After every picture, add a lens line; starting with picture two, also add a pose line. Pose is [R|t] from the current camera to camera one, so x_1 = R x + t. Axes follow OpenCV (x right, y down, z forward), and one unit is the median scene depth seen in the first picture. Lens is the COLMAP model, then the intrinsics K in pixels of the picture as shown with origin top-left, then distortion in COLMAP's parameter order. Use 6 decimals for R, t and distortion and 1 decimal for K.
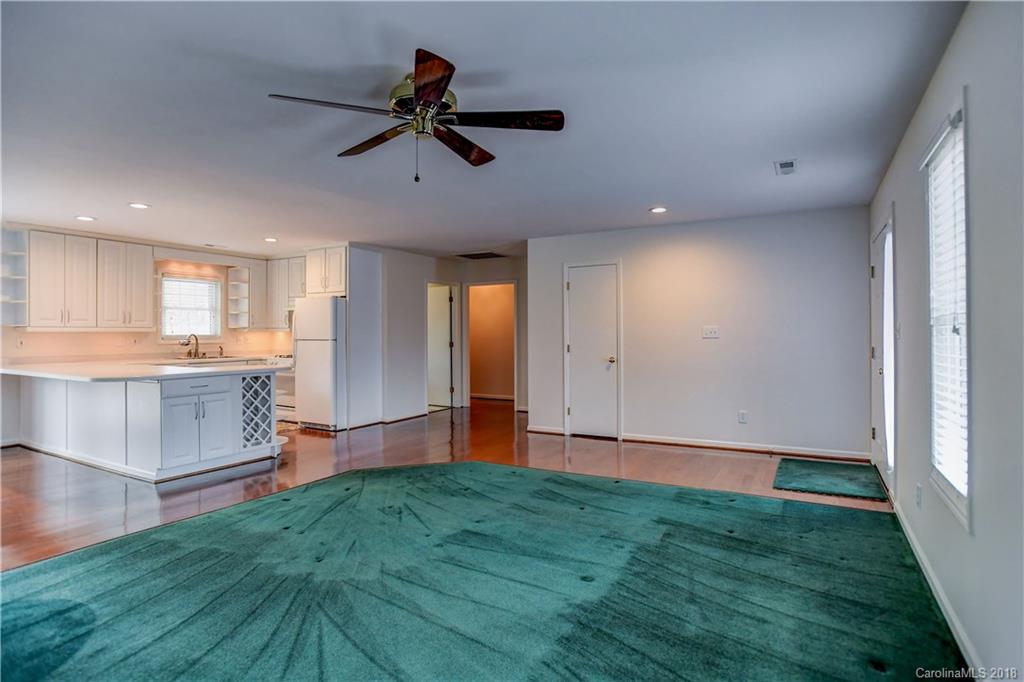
lens RADIAL K [[520.9, 0, 512.9], [0, 520.9, 336.4], [0, 0, 1]] dist [-0.003235, -0.000208]
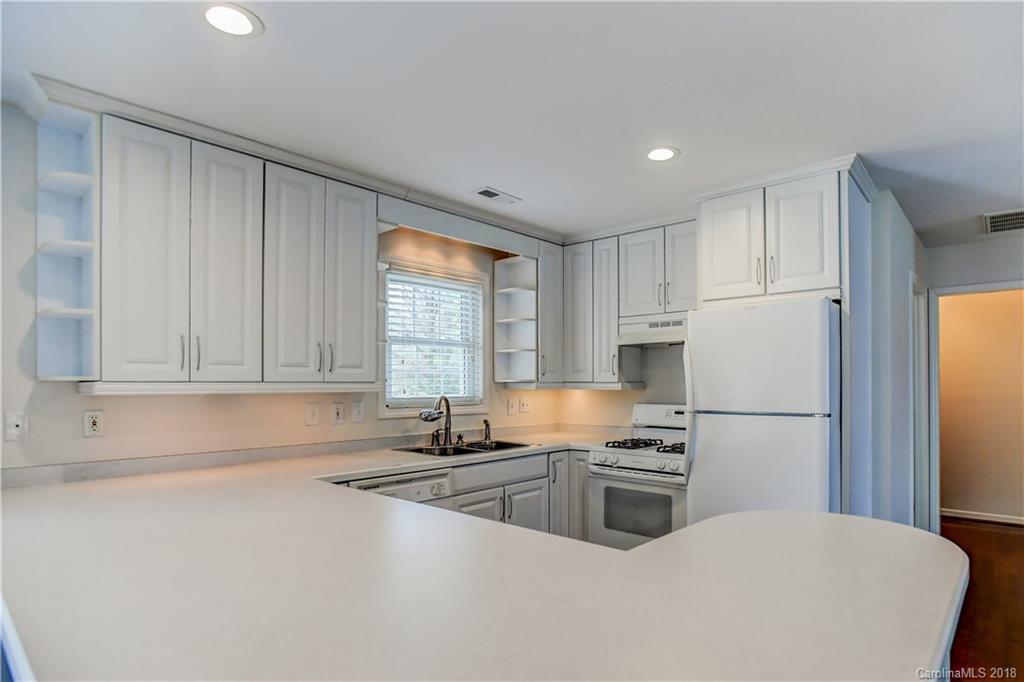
lens RADIAL K [[558.4, 0, 549.4], [0, 558.4, 386.6], [0, 0, 1]] dist [-0.003881, -0.000850]
pose [[0.983544, 0.000652, -0.180668, -0.432262], [-0.000838, 0.999999, -0.000953, -0.012023], [0.180667, 0.001089, 0.983544, 0.526780]]
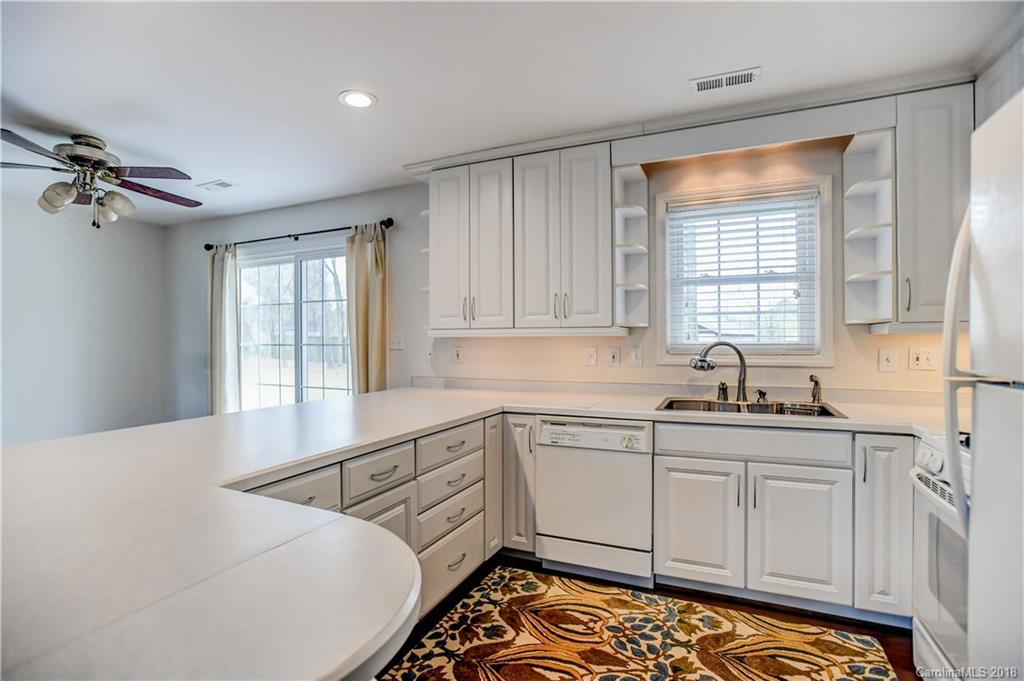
lens RADIAL K [[491.5, 0, 512.0], [0, 491.5, 340.5], [0, 0, 1]] dist [-0.001197, 0.000187]
pose [[0.131911, 0.003888, -0.991254, -0.268853], [-0.000996, 0.999992, 0.003790, -0.006316], [0.991261, 0.000487, 0.131914, 0.792831]]
